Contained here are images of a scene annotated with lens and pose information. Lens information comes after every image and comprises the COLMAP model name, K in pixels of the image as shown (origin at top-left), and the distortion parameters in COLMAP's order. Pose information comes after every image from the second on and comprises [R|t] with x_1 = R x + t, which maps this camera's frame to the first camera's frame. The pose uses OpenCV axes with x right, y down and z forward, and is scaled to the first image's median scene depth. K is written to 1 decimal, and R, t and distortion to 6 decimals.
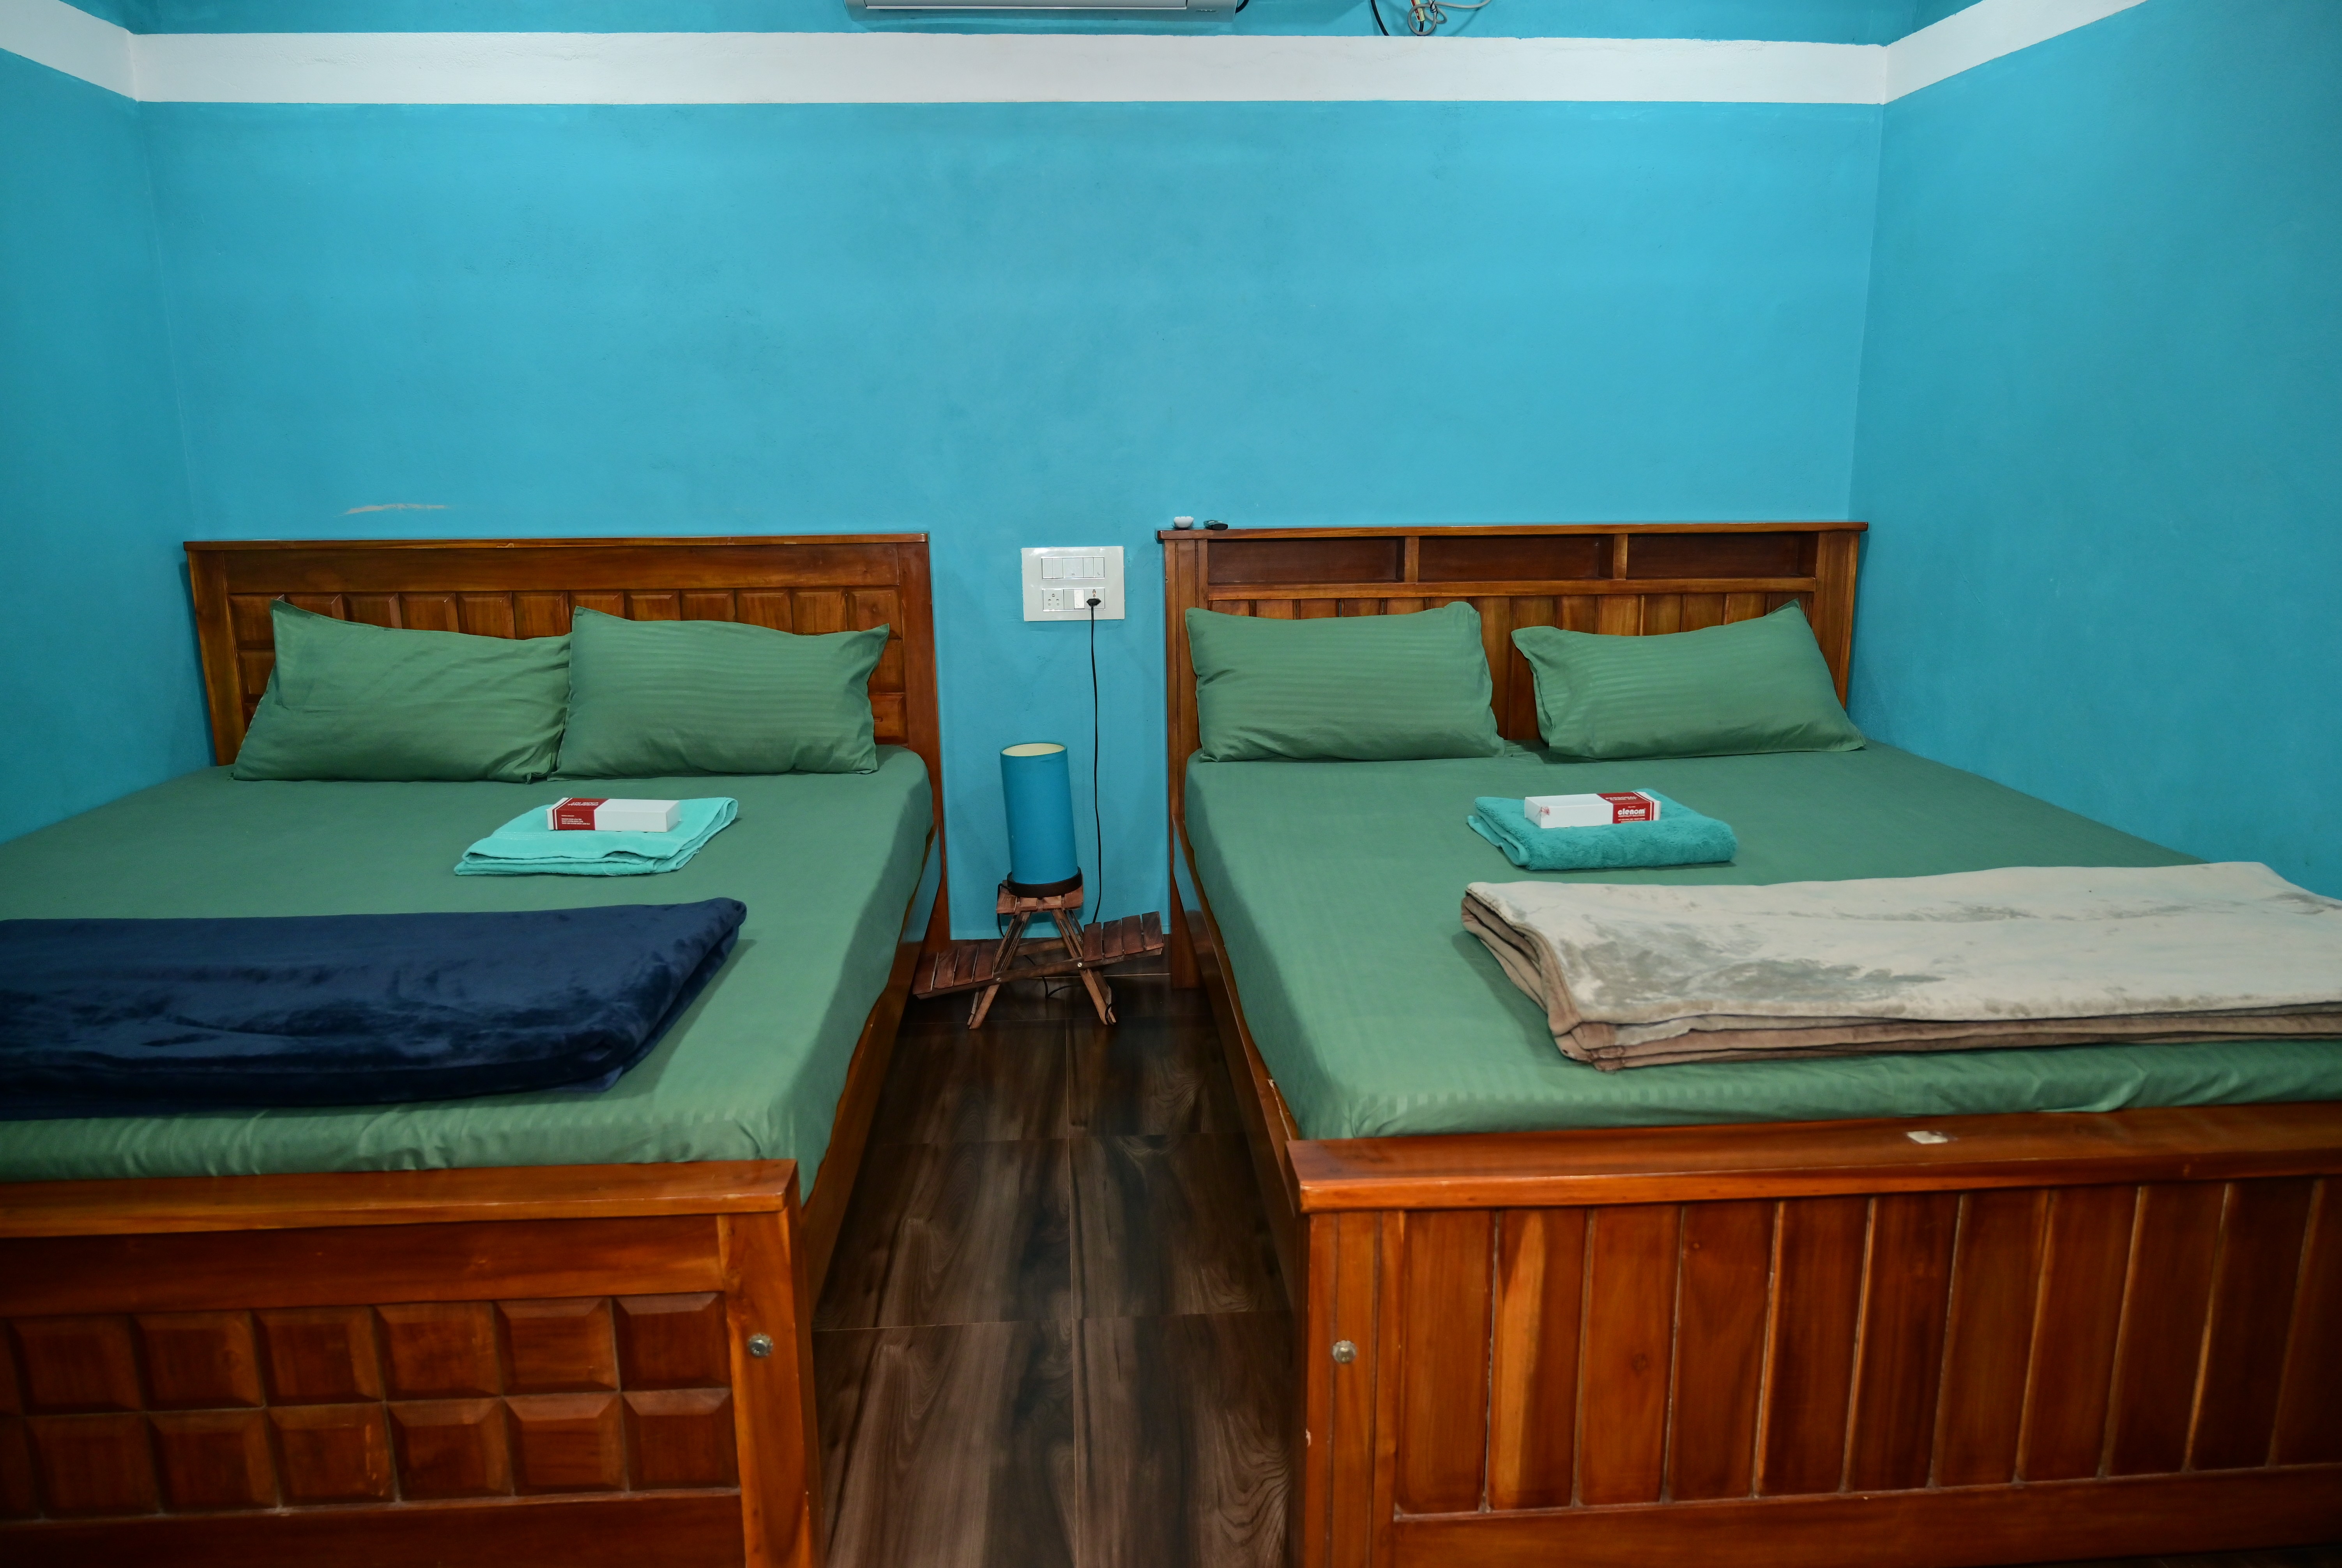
lens RADIAL K [[1563.4, 0, 1171.0], [0, 1563.4, 784.0], [0, 0, 1]] dist [-0.014296, 0.001841]
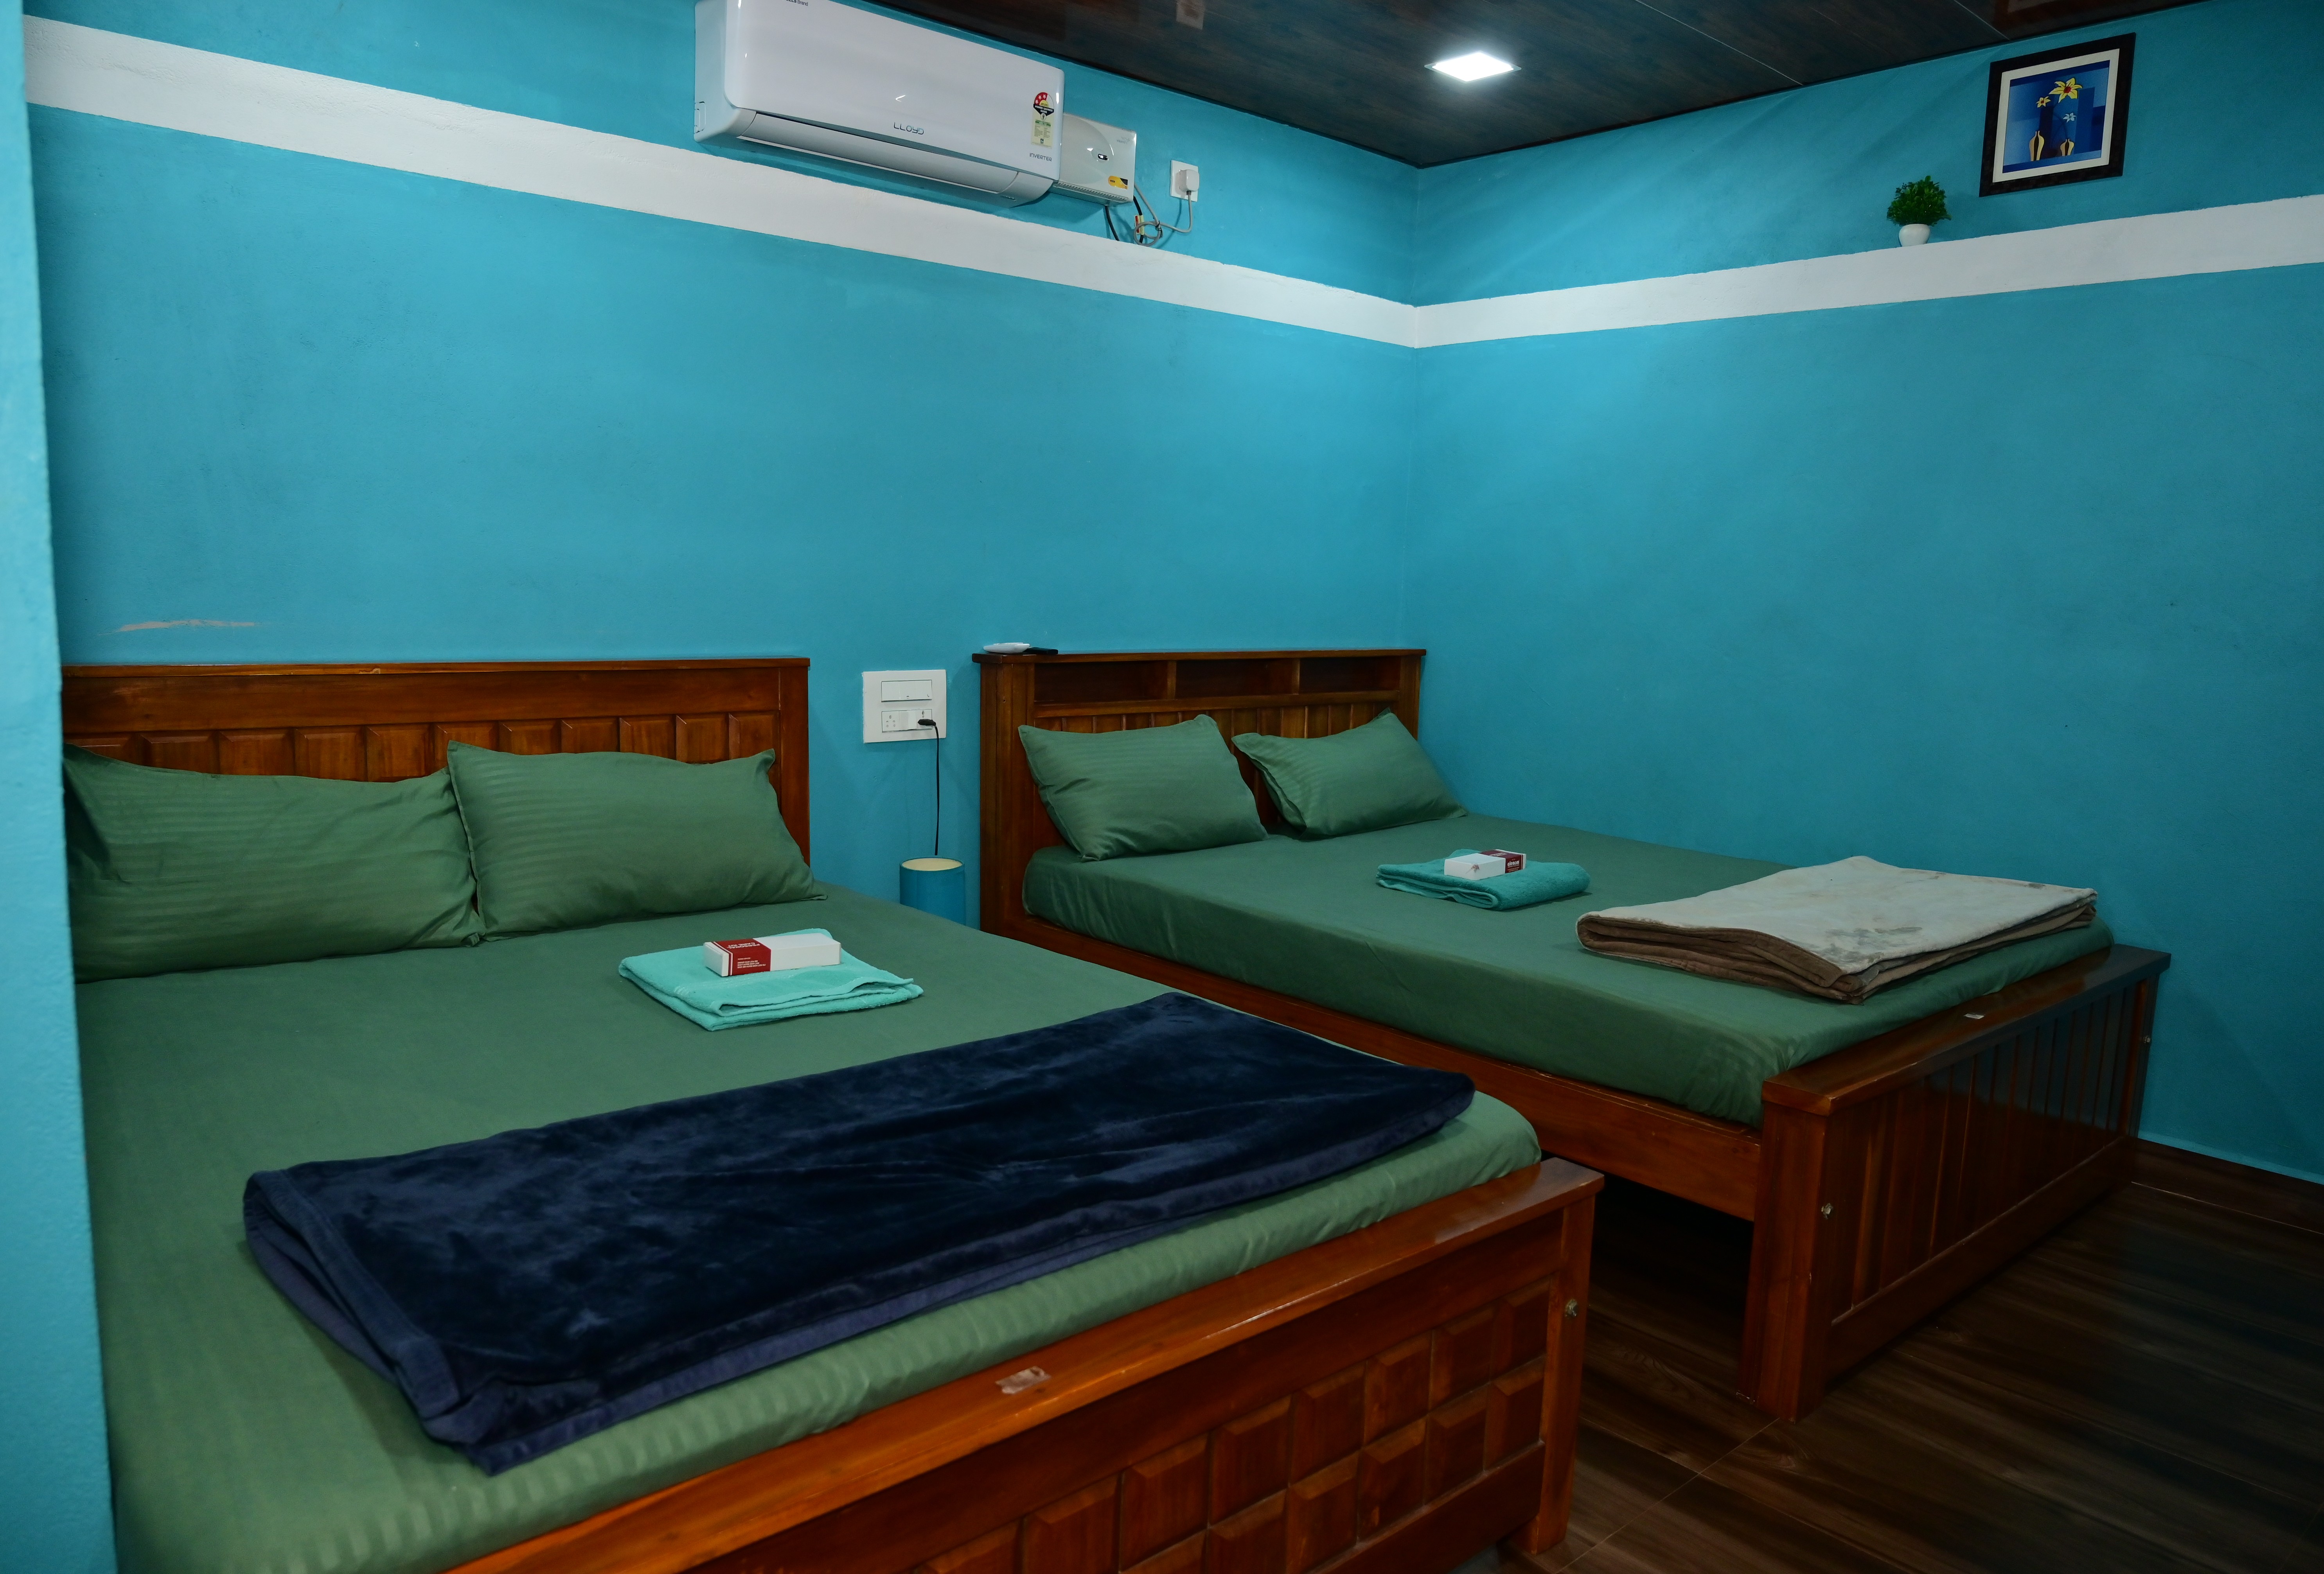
lens RADIAL K [[1553.9, 0, 1162.0], [0, 1553.9, 787.0], [0, 0, 1]] dist [-0.020597, -0.000259]
pose [[0.795729, -0.049525, 0.603625, -0.584127], [0.093946, 0.994681, -0.042235, -0.014962], [-0.598323, 0.090316, 0.796149, 0.082628]]
